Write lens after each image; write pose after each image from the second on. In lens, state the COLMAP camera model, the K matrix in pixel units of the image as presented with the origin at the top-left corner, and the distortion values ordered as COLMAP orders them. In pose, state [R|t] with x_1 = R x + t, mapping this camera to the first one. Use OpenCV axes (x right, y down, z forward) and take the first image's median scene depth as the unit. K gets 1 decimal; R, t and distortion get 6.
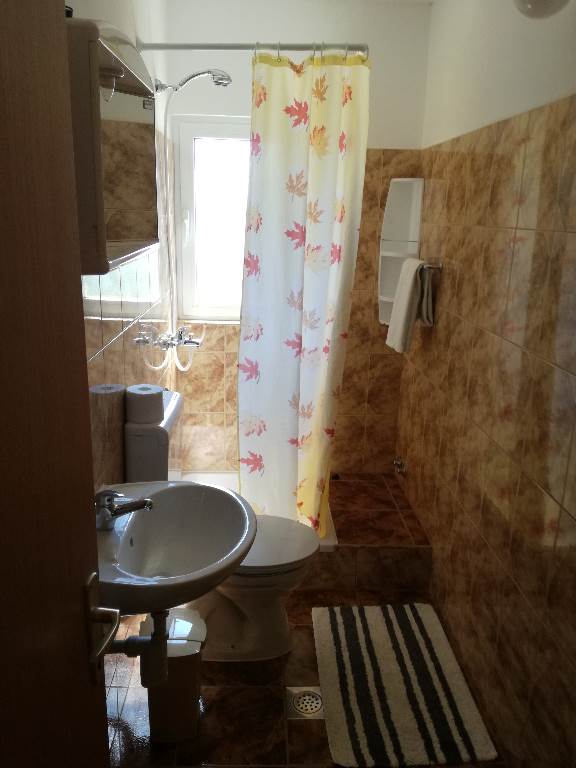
lens RADIAL K [[639.4, 0, 288.0], [0, 639.4, 384.0], [0, 0, 1]] dist [0.119763, -0.235053]
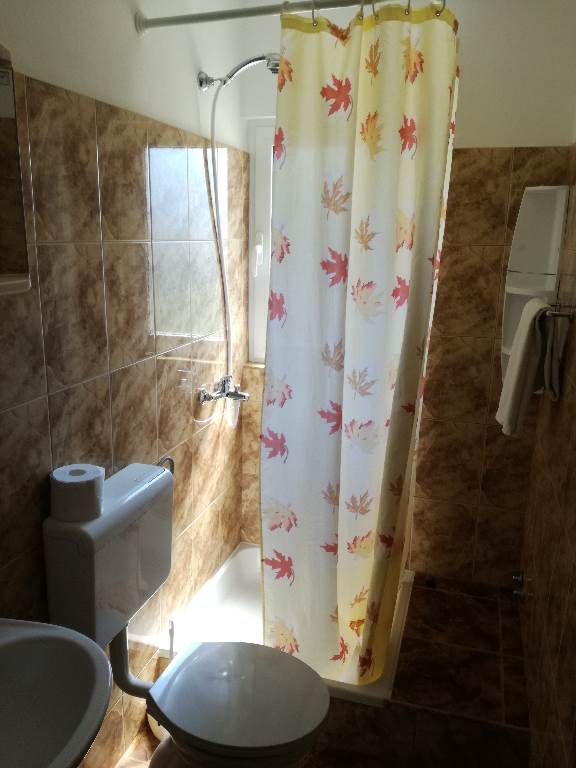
lens RADIAL K [[639.4, 0, 288.0], [0, 639.4, 384.0], [0, 0, 1]] dist [0.119763, -0.235053]
pose [[0.946416, 0.069442, -0.315395, 0.183856], [-0.079238, 0.996687, -0.018328, -0.078890], [0.313078, 0.042337, 0.948783, 0.291834]]
